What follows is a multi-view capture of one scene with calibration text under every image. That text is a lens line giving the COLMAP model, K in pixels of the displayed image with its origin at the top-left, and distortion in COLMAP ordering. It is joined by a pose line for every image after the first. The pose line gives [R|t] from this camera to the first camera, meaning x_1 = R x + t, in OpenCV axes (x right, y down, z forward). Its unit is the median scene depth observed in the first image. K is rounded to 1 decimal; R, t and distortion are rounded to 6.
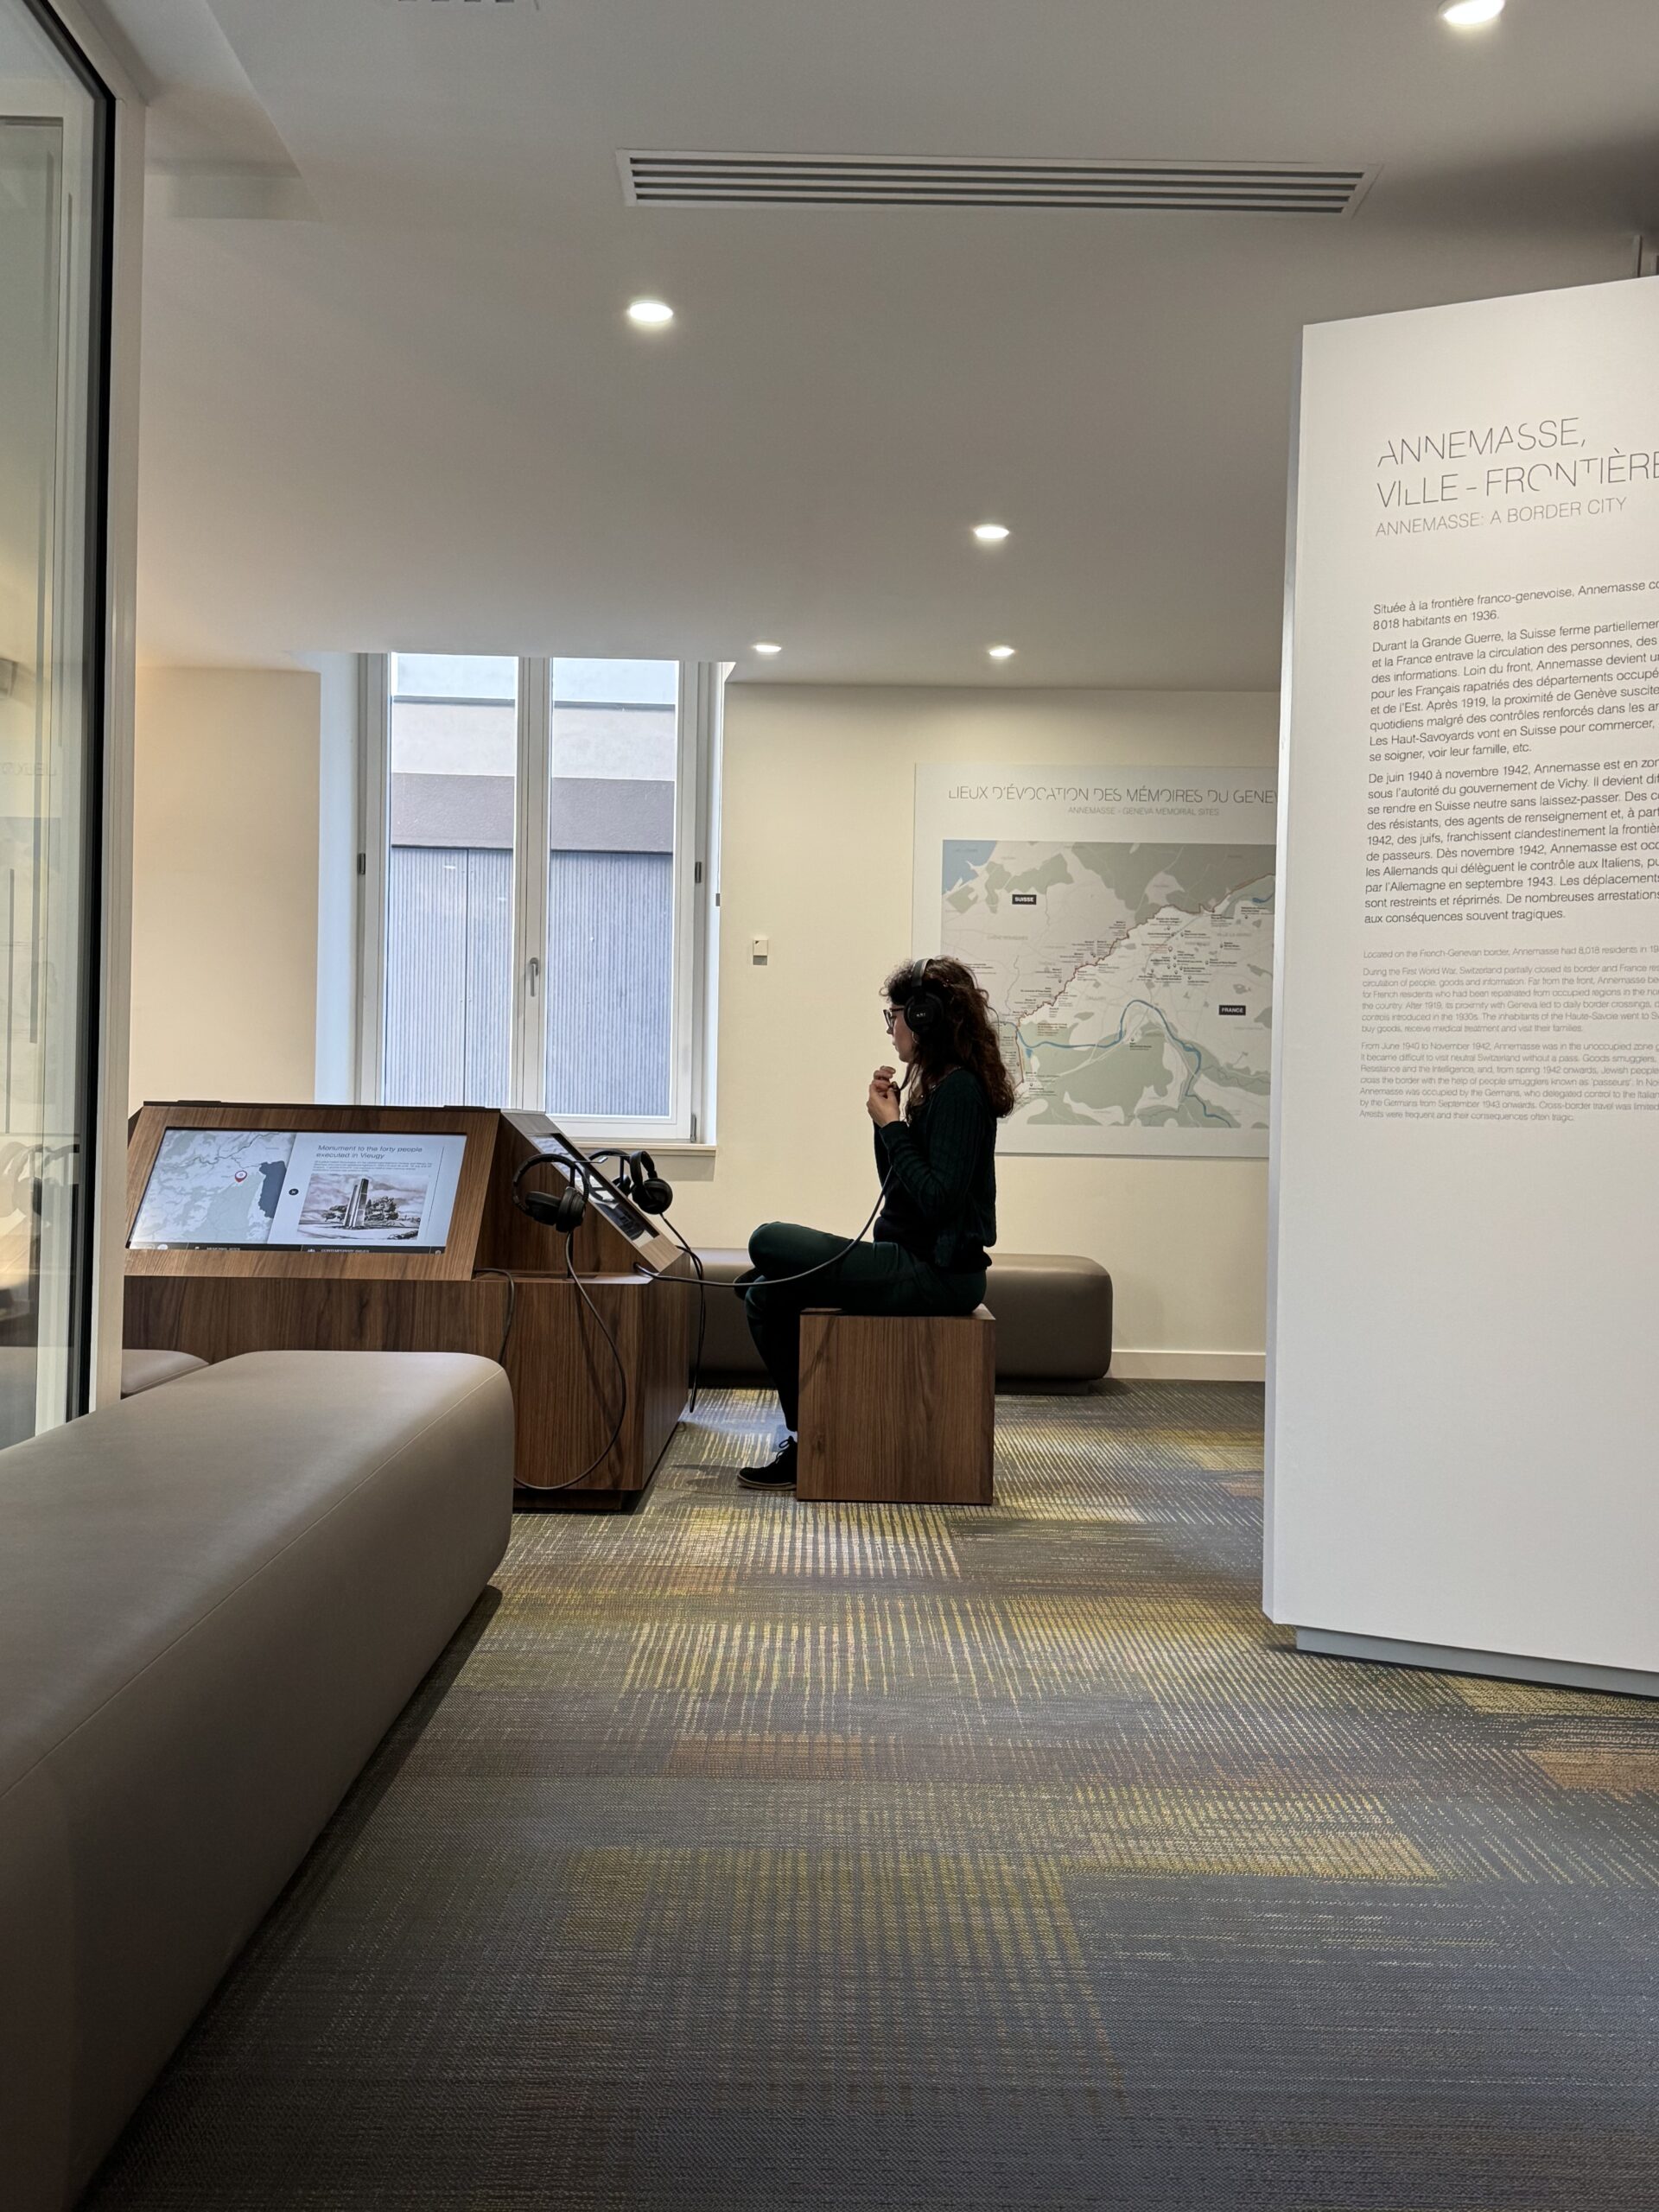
lens RADIAL K [[2236.8, 0, 826.2], [0, 2236.8, 1105.4], [0, 0, 1]] dist [0.064237, 0.000000]
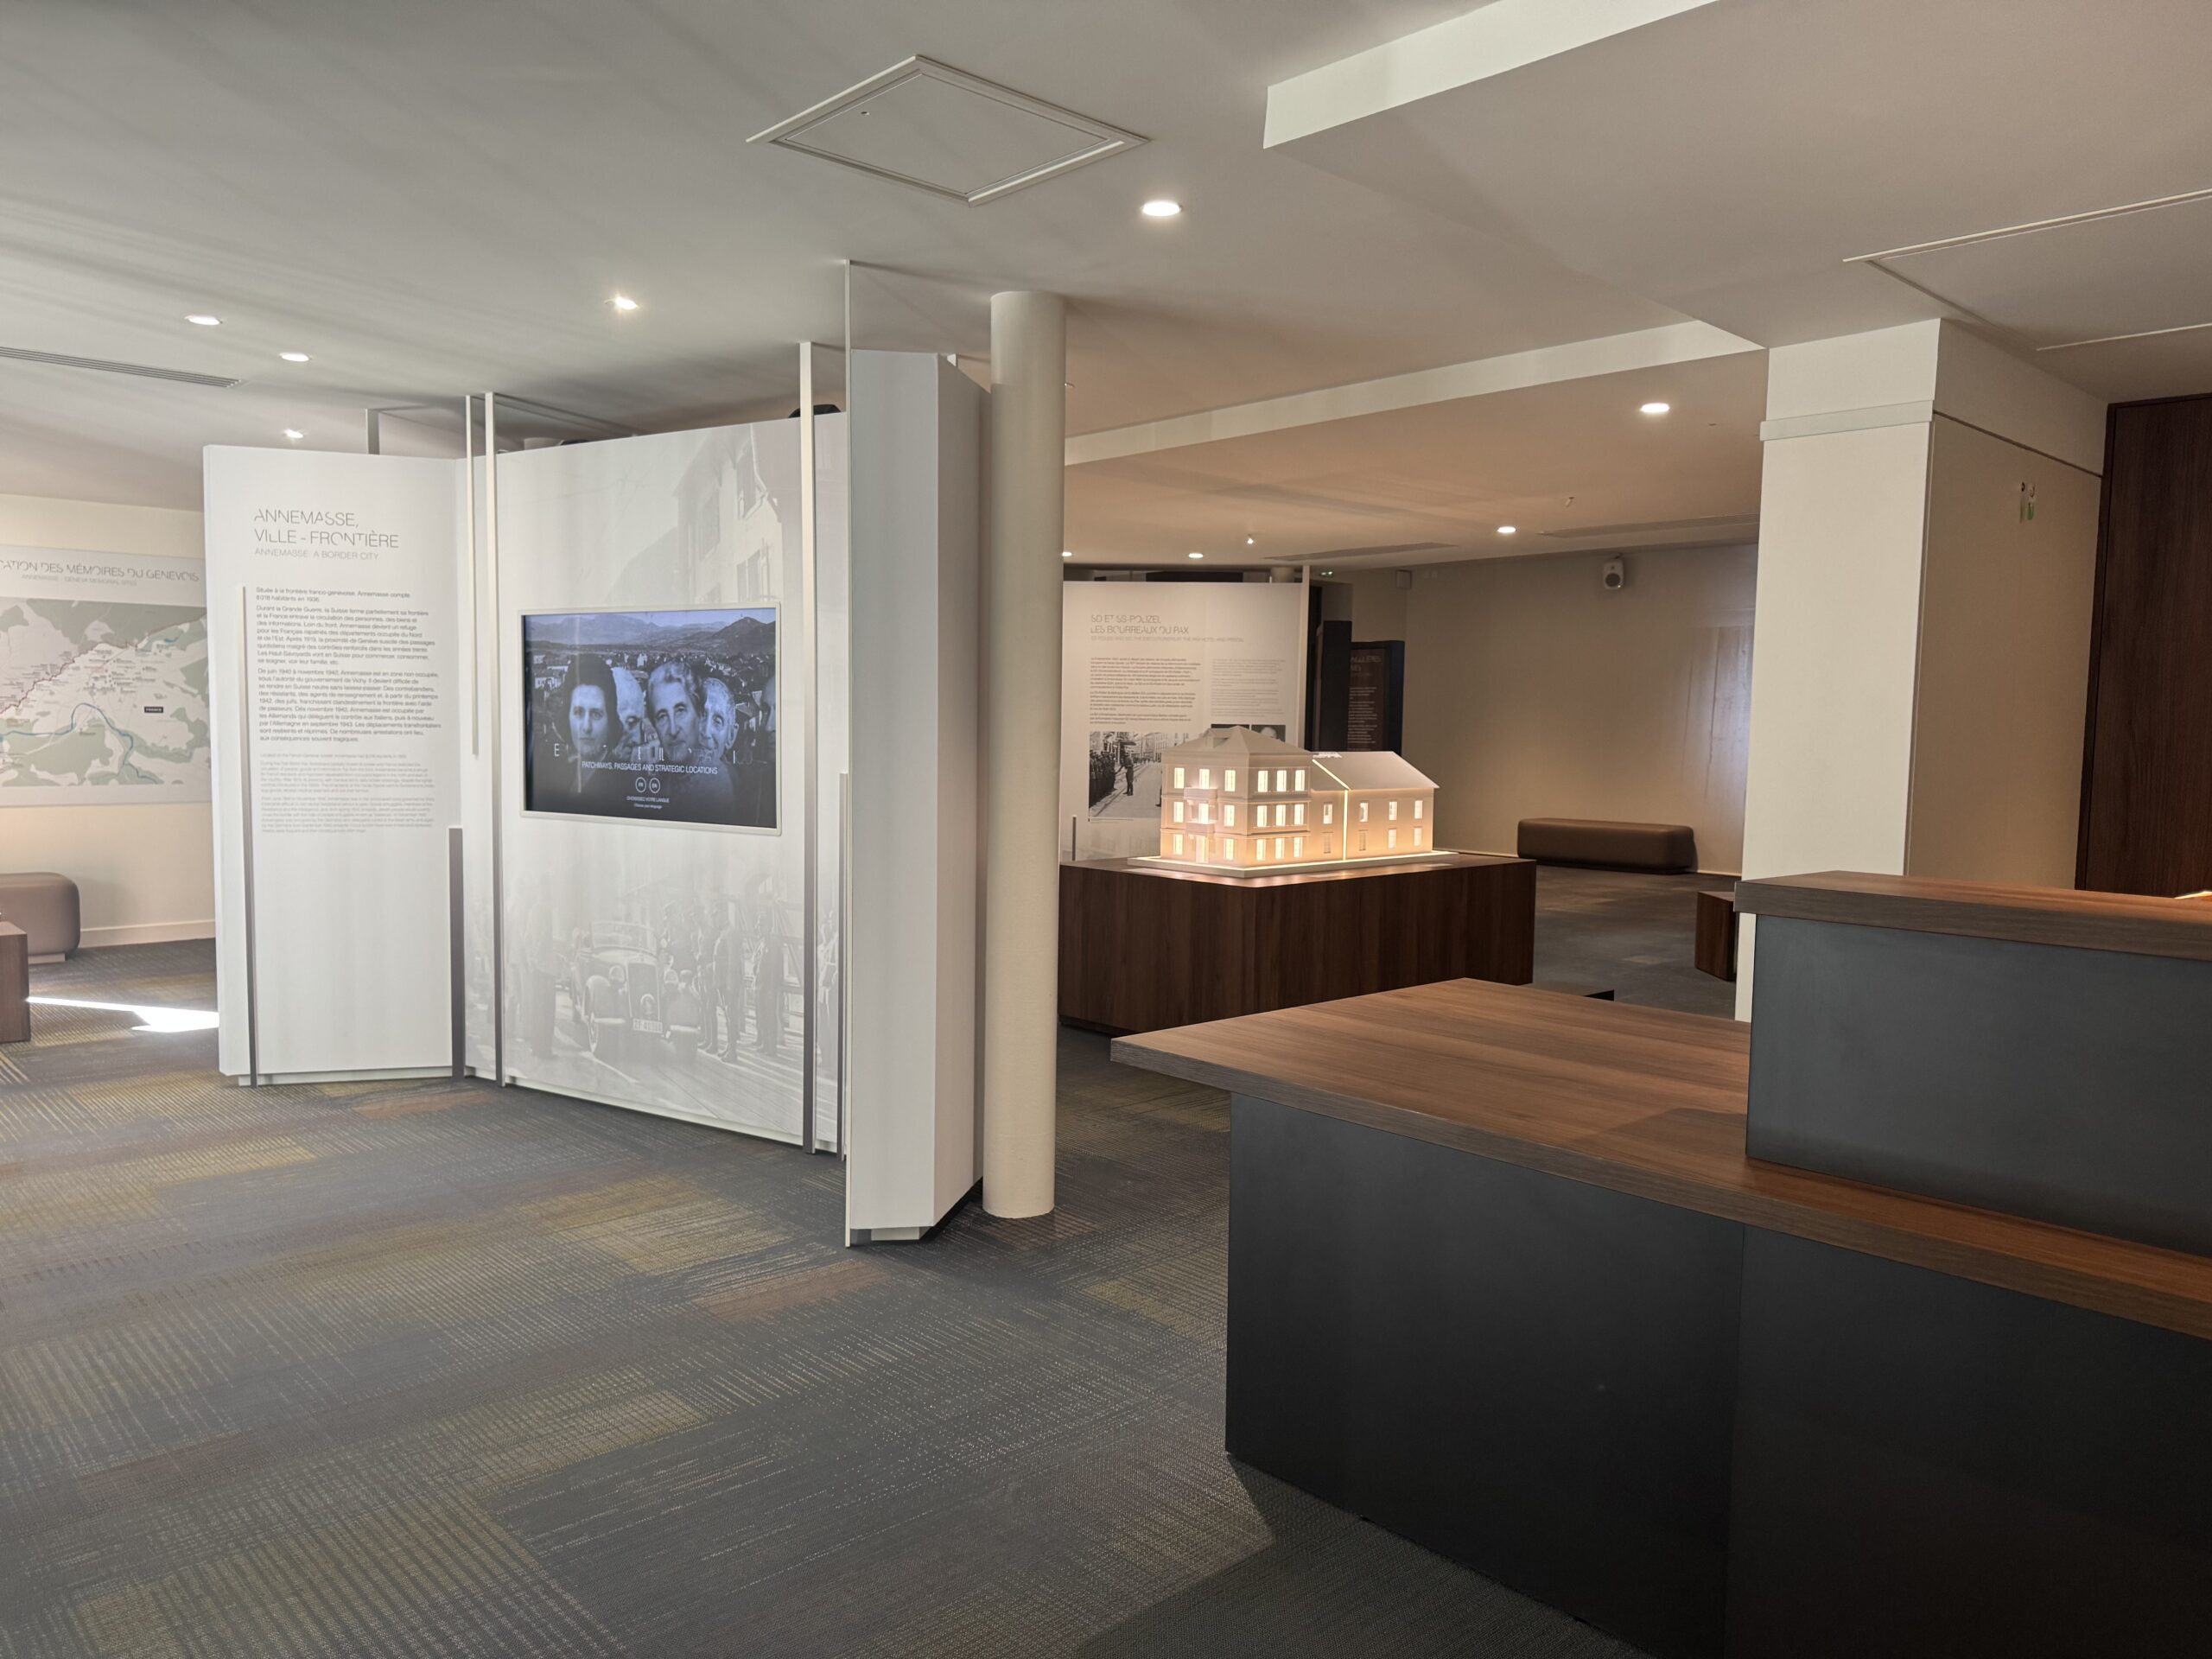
lens RADIAL K [[1563.9, 0, 1100.4], [0, 1563.9, 837.2], [0, 0, 1]] dist [0.002832, -0.007494]
pose [[0.736765, -0.062214, 0.673281, -0.076128], [-0.001814, 0.995572, 0.093981, -0.057964], [-0.676147, -0.070463, 0.733390, -0.270959]]
